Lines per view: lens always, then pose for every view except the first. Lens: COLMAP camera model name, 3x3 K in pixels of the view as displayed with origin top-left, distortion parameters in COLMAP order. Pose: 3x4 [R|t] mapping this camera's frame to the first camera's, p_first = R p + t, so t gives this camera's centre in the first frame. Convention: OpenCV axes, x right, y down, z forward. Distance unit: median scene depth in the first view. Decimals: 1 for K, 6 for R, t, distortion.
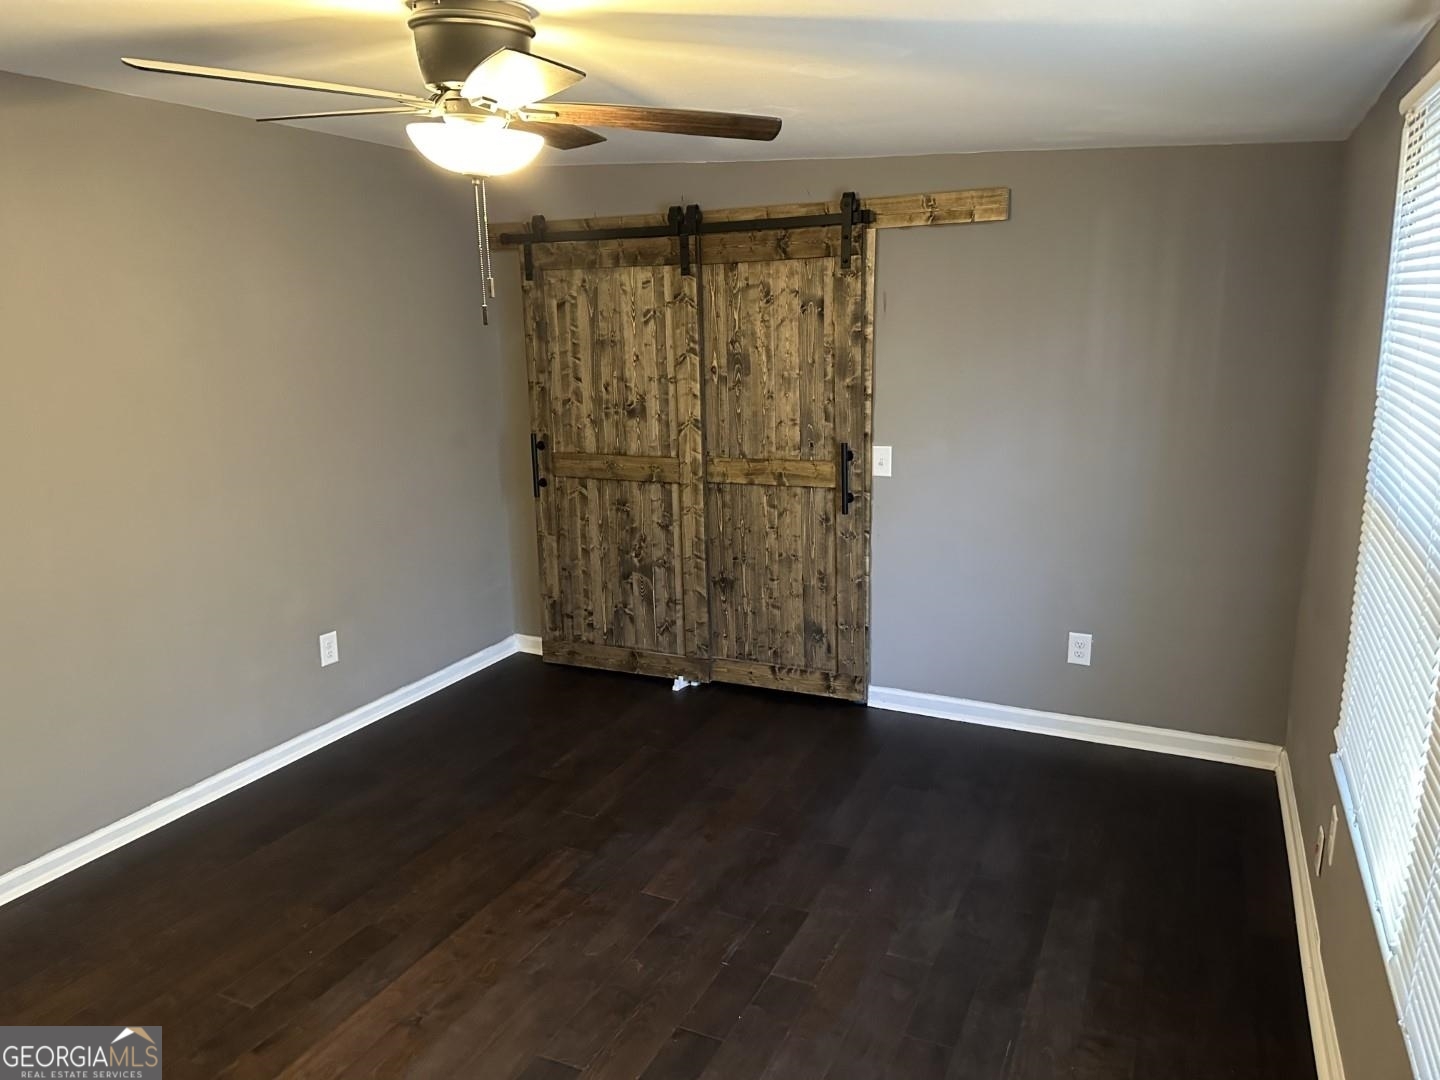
lens RADIAL K [[1007.2, 0, 726.2], [0, 1007.2, 494.9], [0, 0, 1]] dist [0.098895, -0.000119]
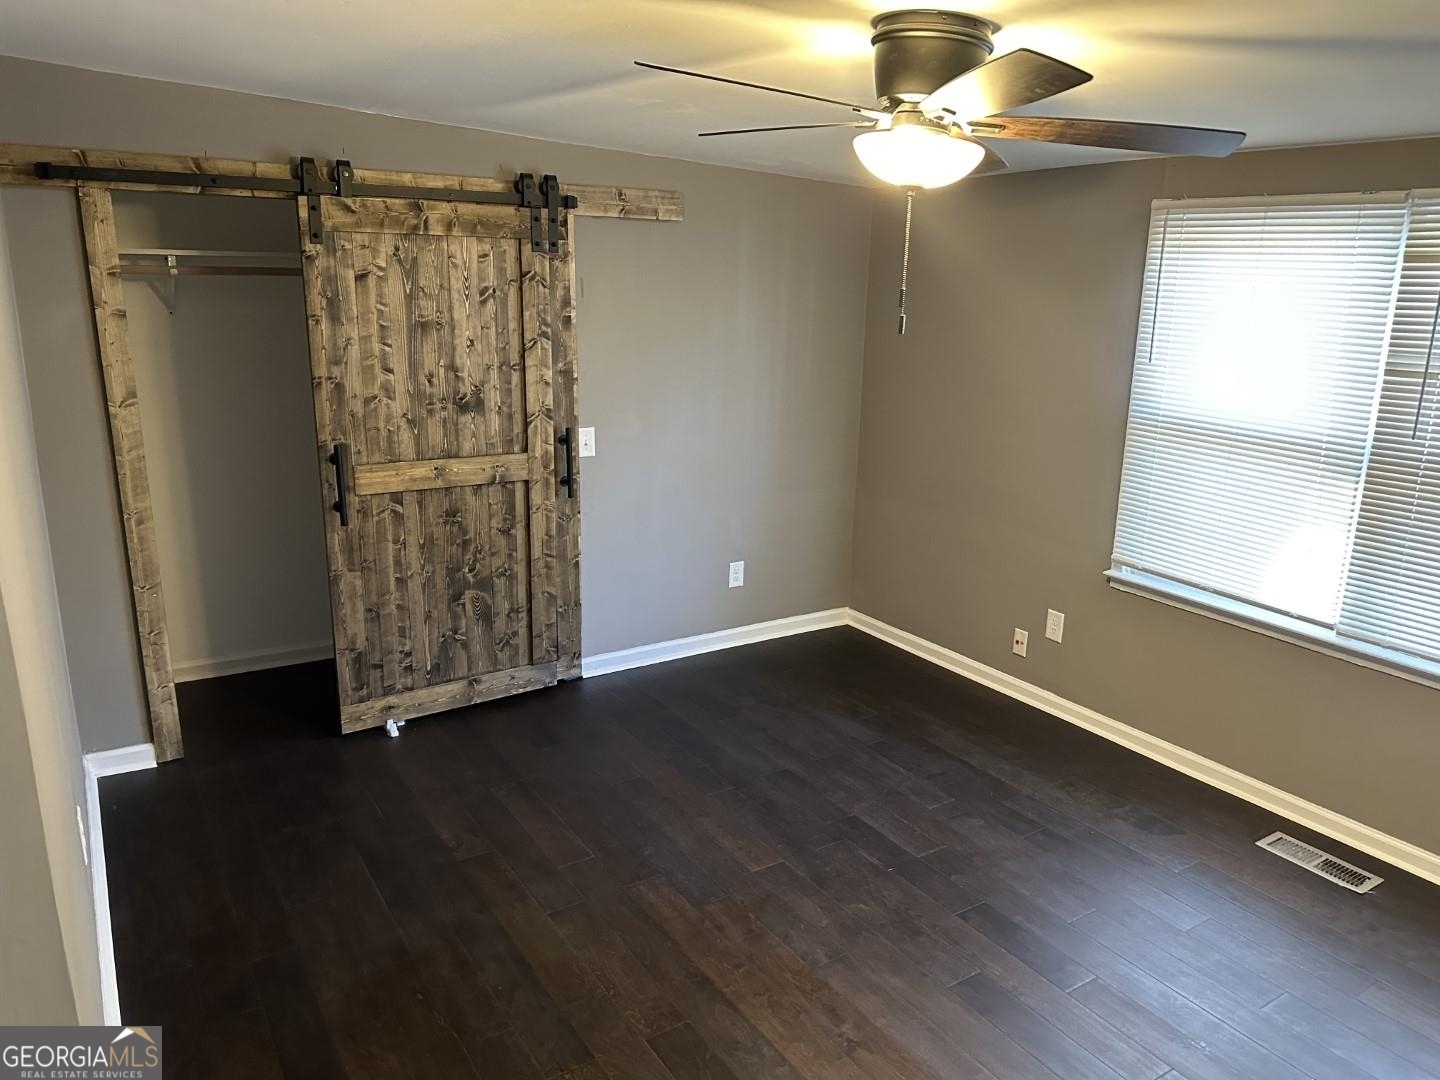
lens RADIAL K [[1017.7, 0, 720.0], [0, 1017.7, 540.0], [0, 0, 1]] dist [0.114193, -0.164317]
pose [[0.535634, -0.171042, 0.826947, -0.716480], [0.131325, 0.984230, 0.118511, -0.044063], [-0.834176, 0.045120, 0.549649, 0.332115]]
